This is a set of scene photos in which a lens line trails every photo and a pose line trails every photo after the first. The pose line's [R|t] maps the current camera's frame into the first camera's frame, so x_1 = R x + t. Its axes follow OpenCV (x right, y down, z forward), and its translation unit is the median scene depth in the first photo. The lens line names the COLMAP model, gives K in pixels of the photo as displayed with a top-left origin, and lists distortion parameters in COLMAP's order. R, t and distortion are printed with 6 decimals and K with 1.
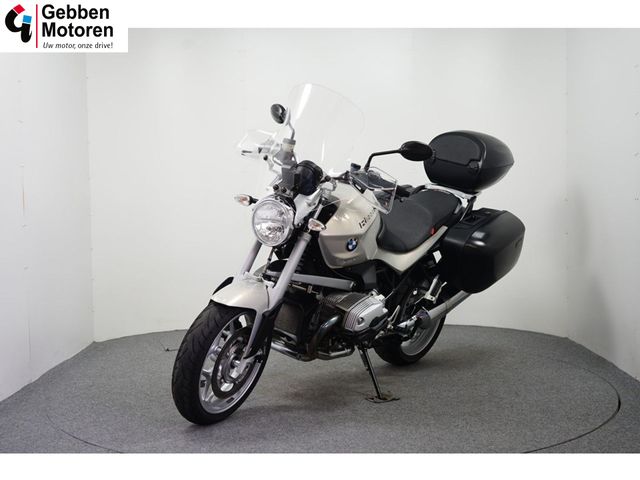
lens RADIAL K [[961.2, 0, 320.0], [0, 961.2, 240.0], [0, 0, 1]] dist [-0.017412, -0.002474]
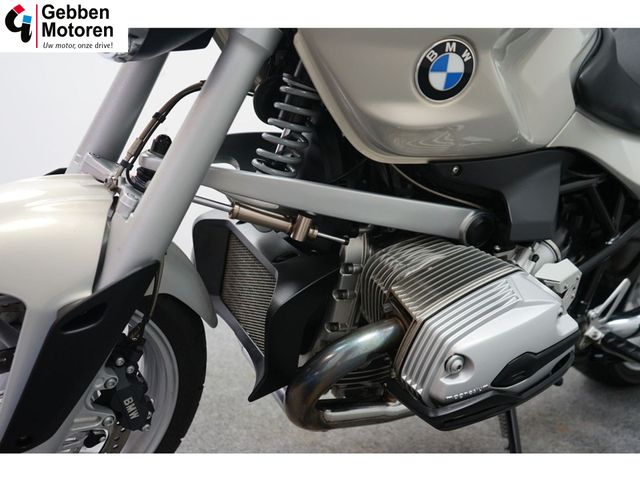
lens RADIAL K [[647.8, 0, 320.0], [0, 647.8, 240.0], [0, 0, 1]] dist [0.019242, 0.008363]
pose [[0.929418, 0.112560, -0.351442, 0.065534], [-0.061678, 0.986332, 0.152791, 0.023787], [0.363837, -0.120331, 0.923658, 0.810734]]
